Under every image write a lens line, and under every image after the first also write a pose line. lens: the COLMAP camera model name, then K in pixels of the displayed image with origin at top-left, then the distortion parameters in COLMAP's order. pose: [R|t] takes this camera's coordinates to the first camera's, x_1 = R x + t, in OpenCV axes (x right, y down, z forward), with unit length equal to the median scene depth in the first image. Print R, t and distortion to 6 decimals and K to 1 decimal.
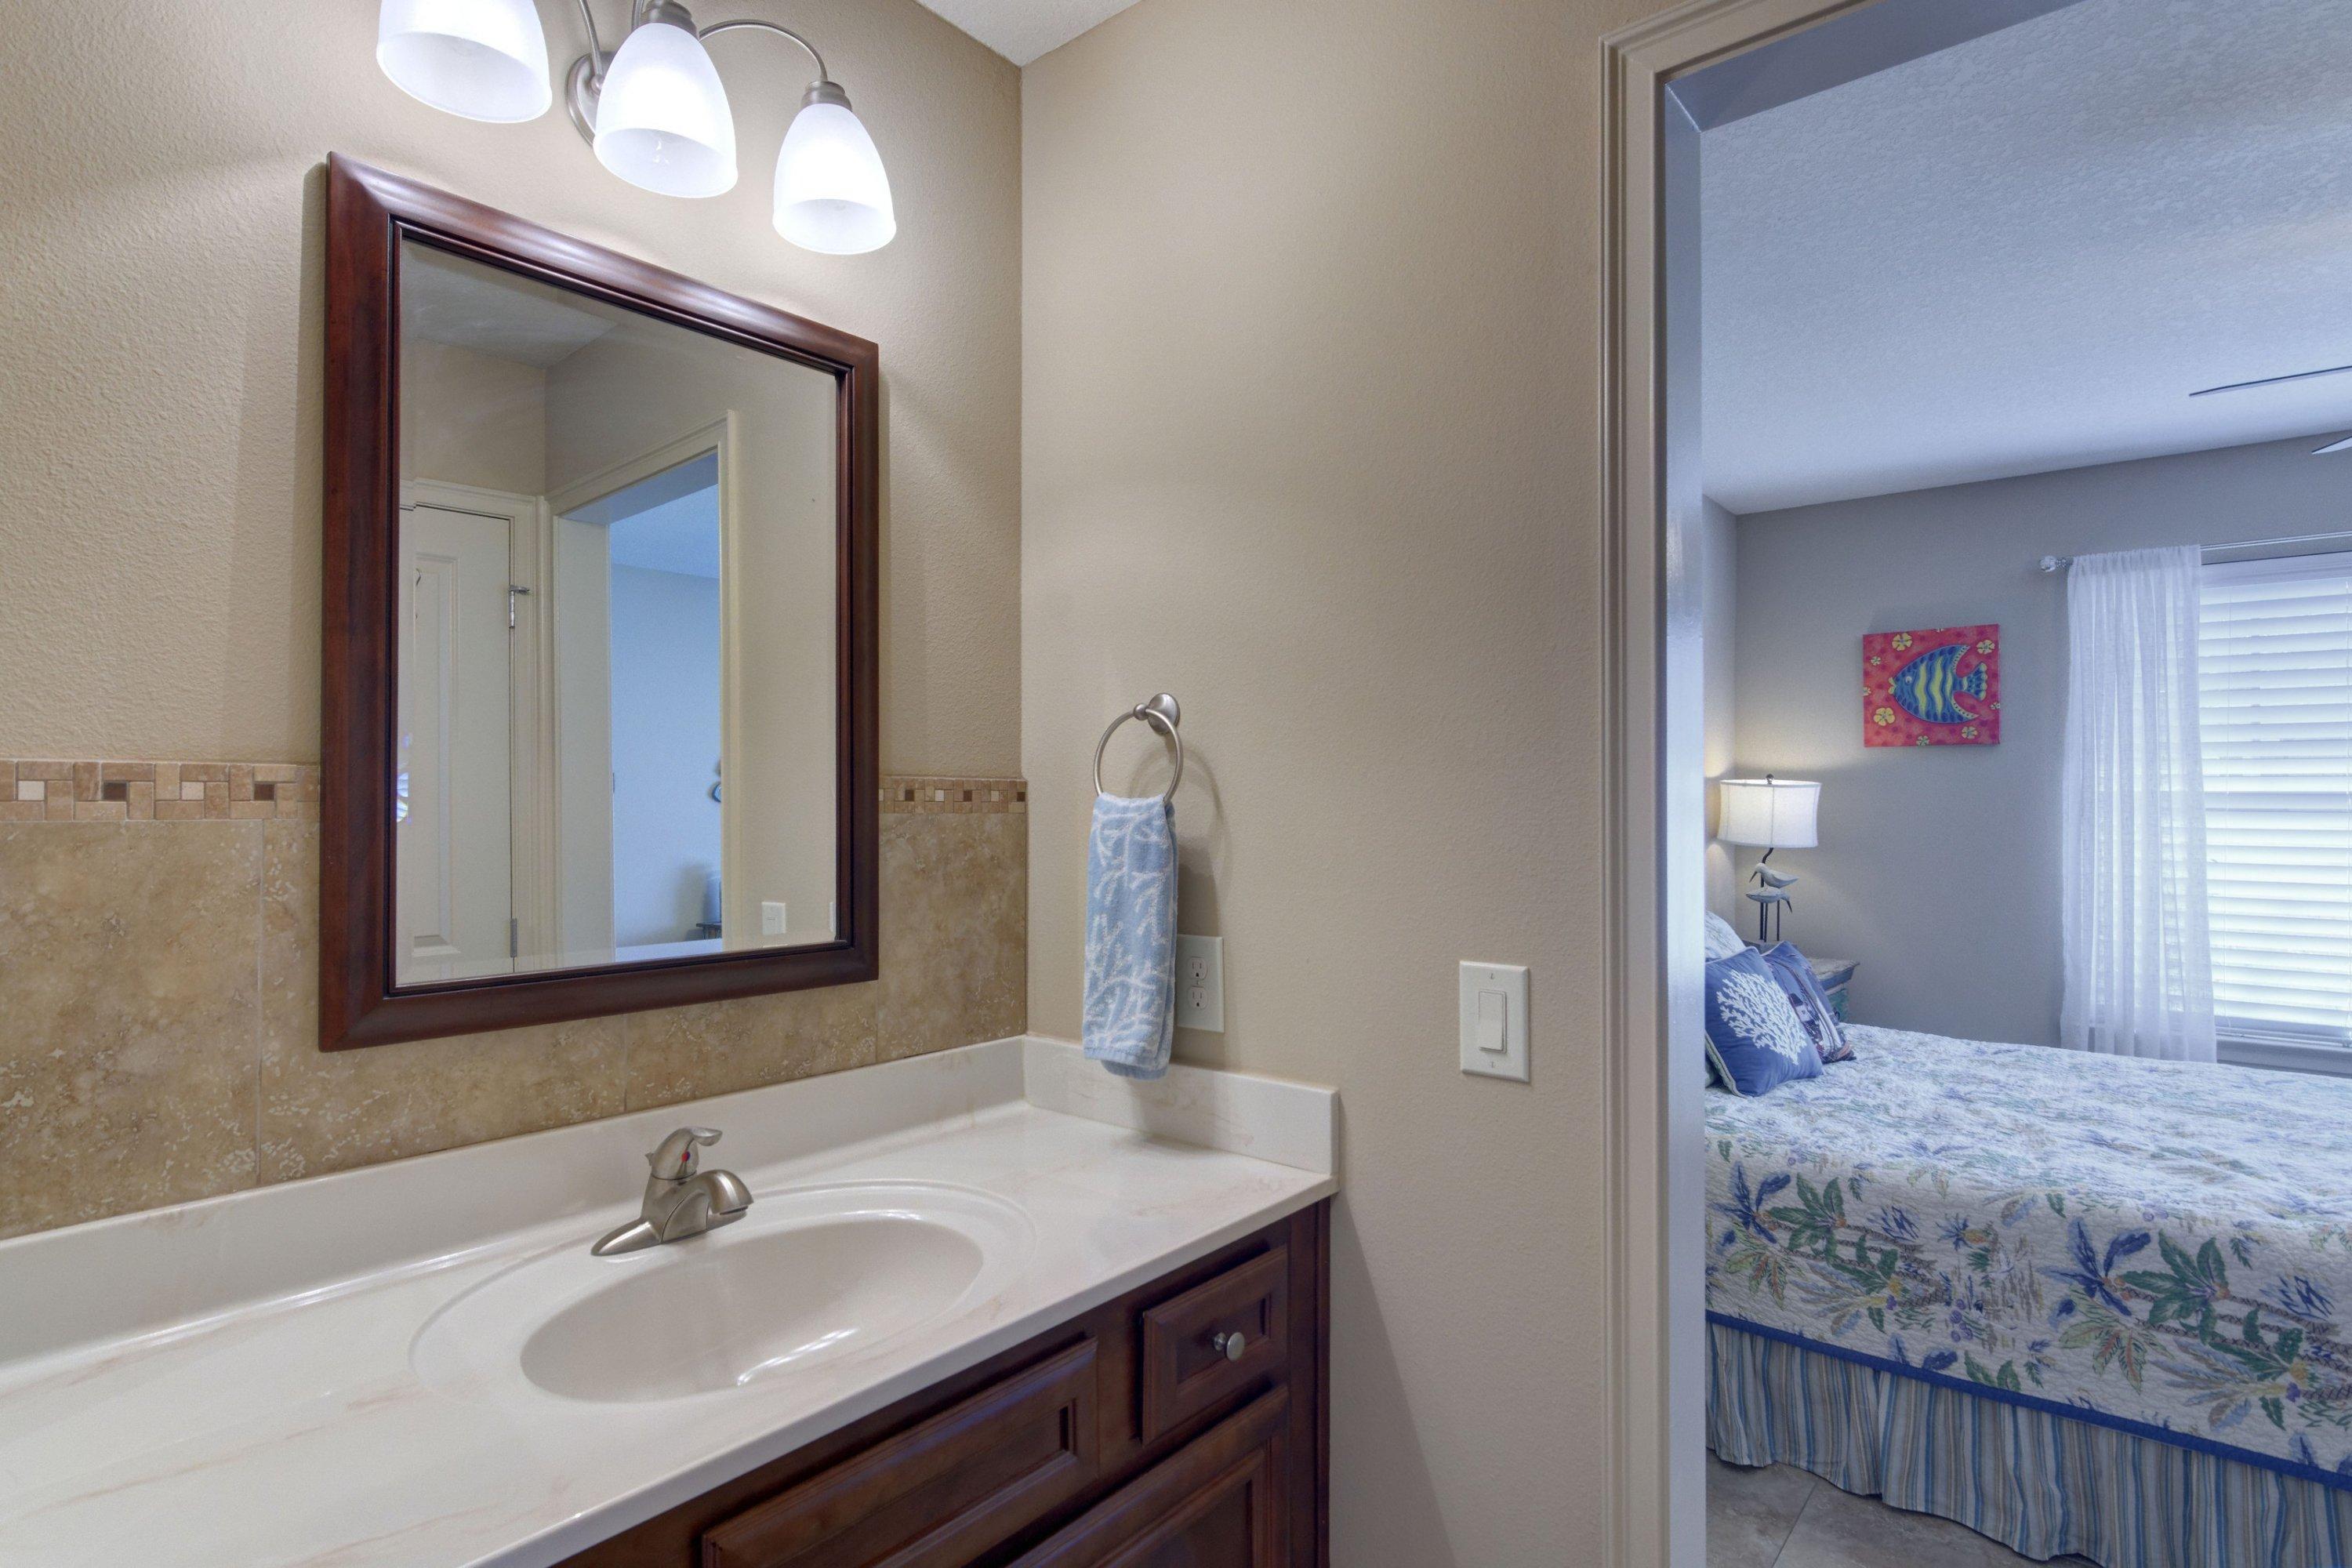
lens RADIAL K [[1183.8, 0, 1169.5], [0, 1183.8, 792.1], [0, 0, 1]] dist [0.000111, 0.000115]
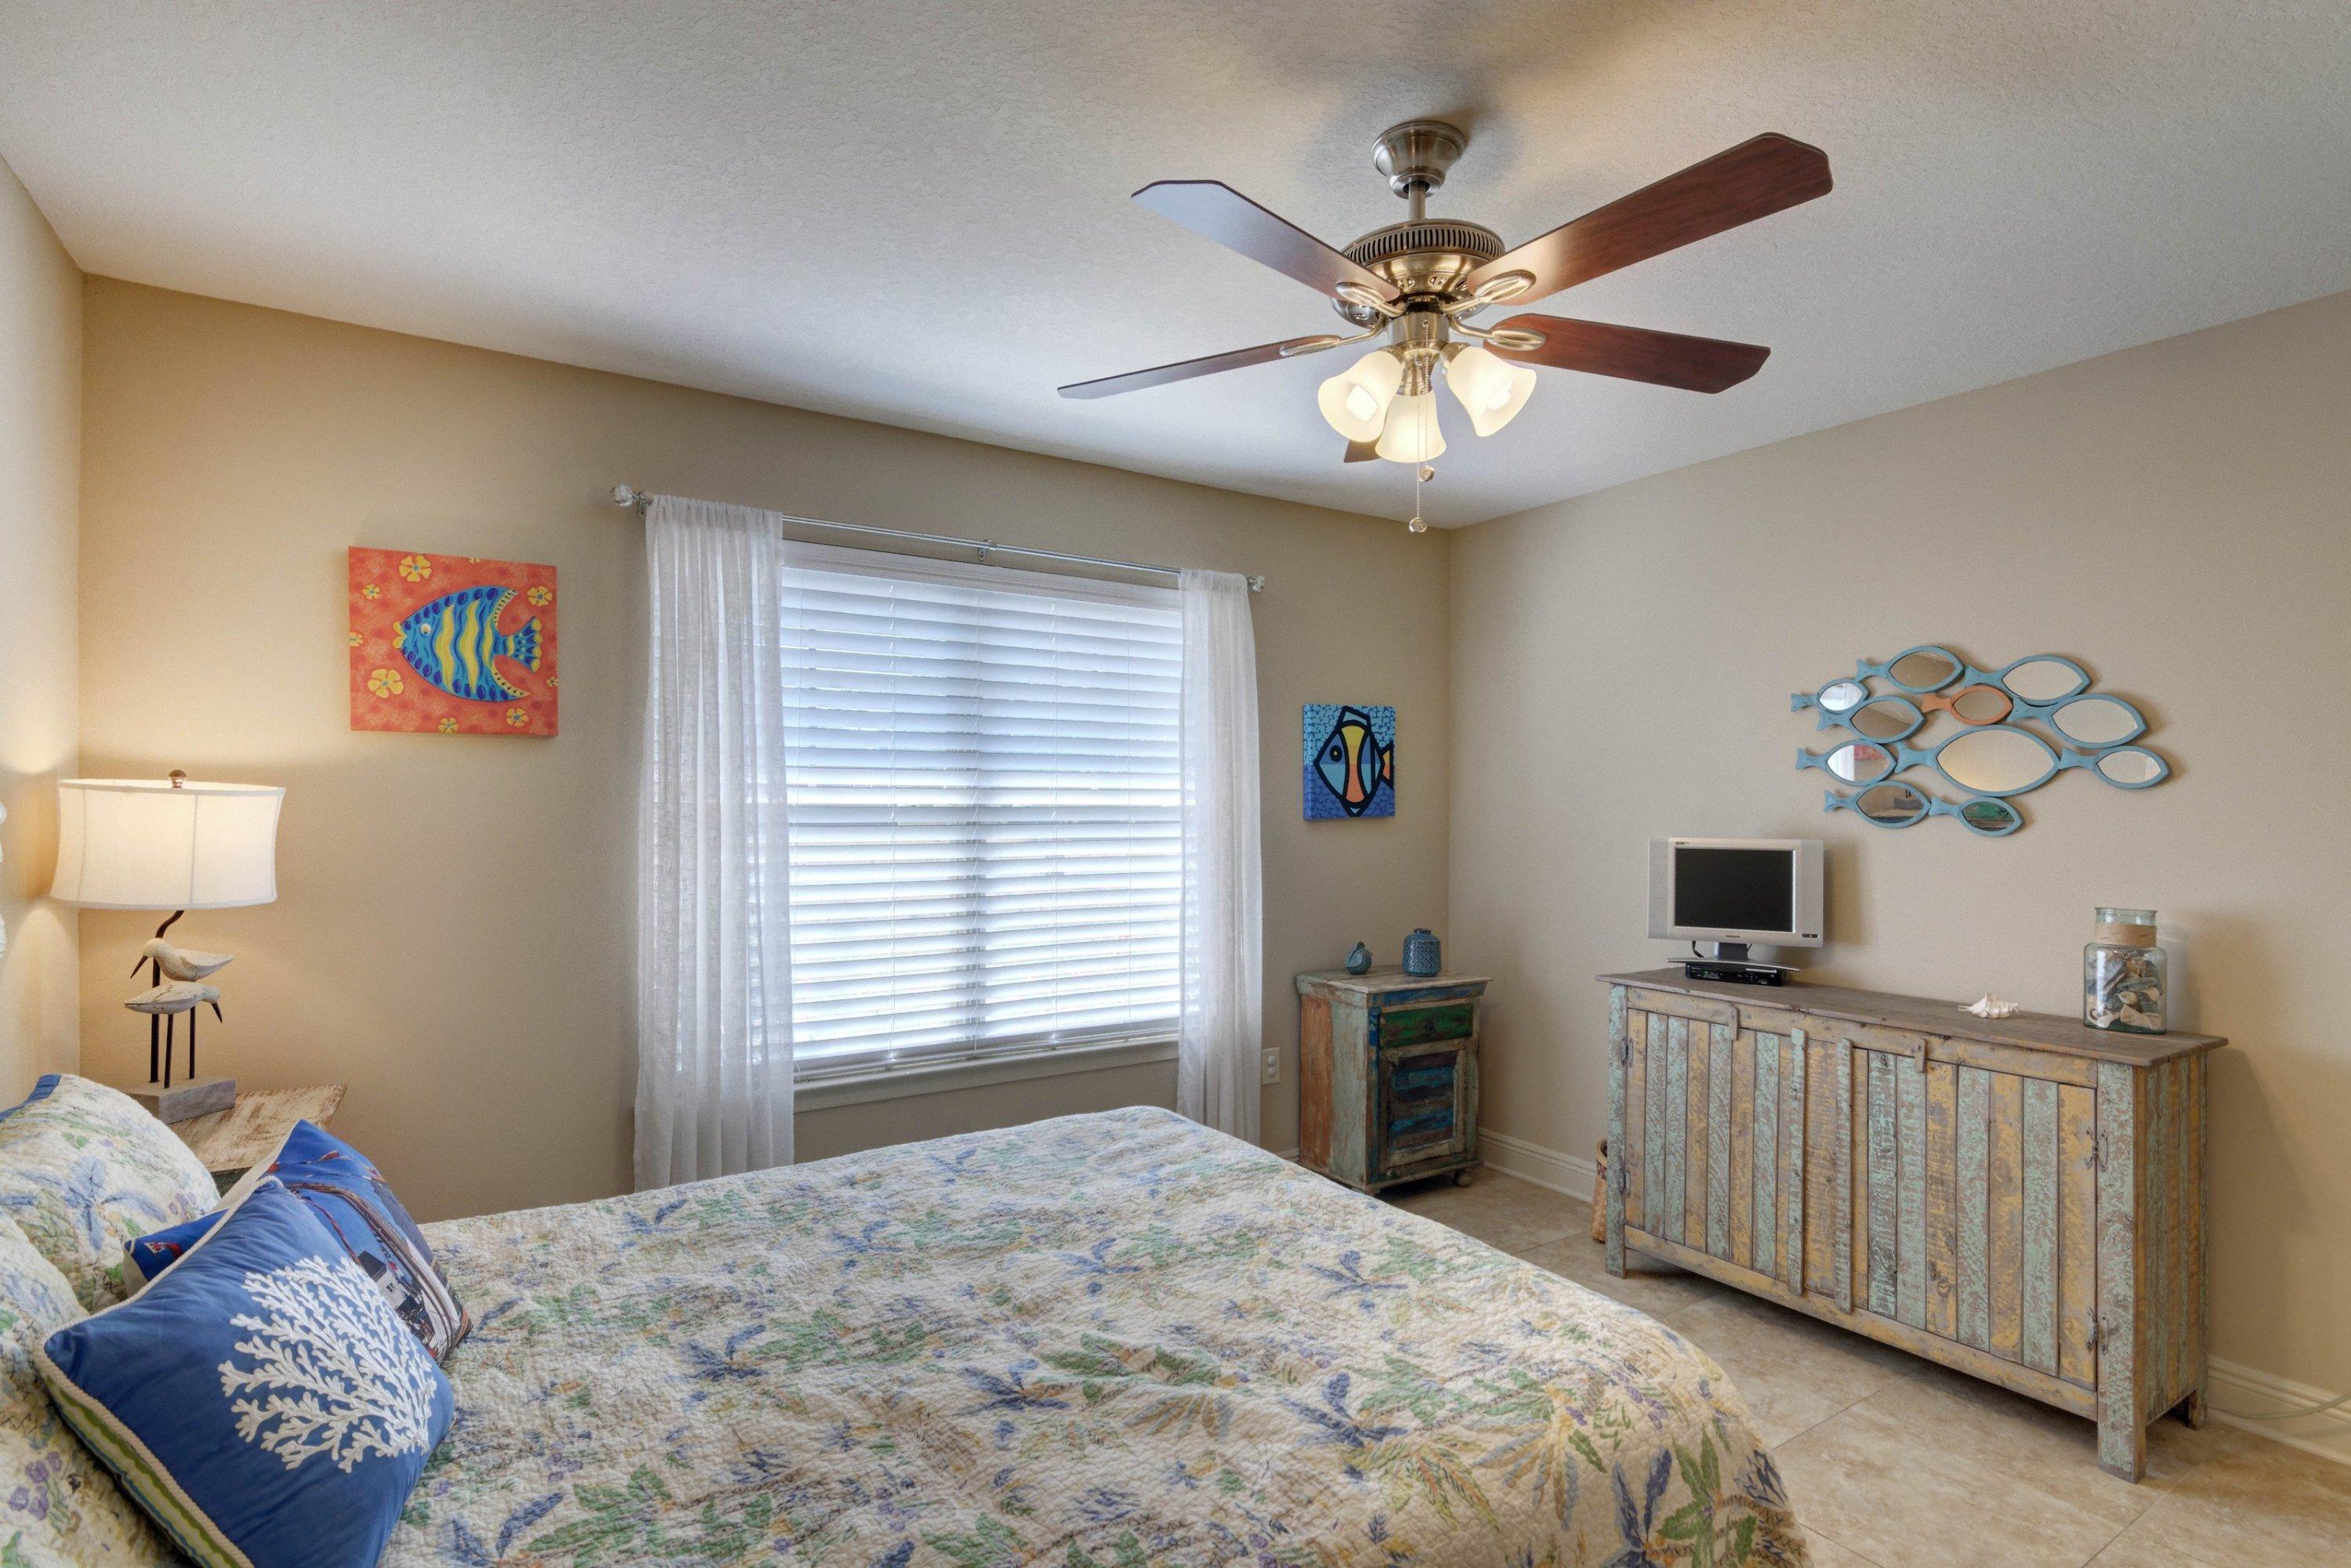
lens RADIAL K [[1141.0, 0, 1170.1], [0, 1141.0, 808.4], [0, 0, 1]] dist [0.004154, -0.000293]
pose [[0.292432, -0.003097, 0.956281, 0.170865], [-0.006080, 0.999969, 0.005098, -0.003736], [-0.956267, -0.007305, 0.292404, 0.496690]]
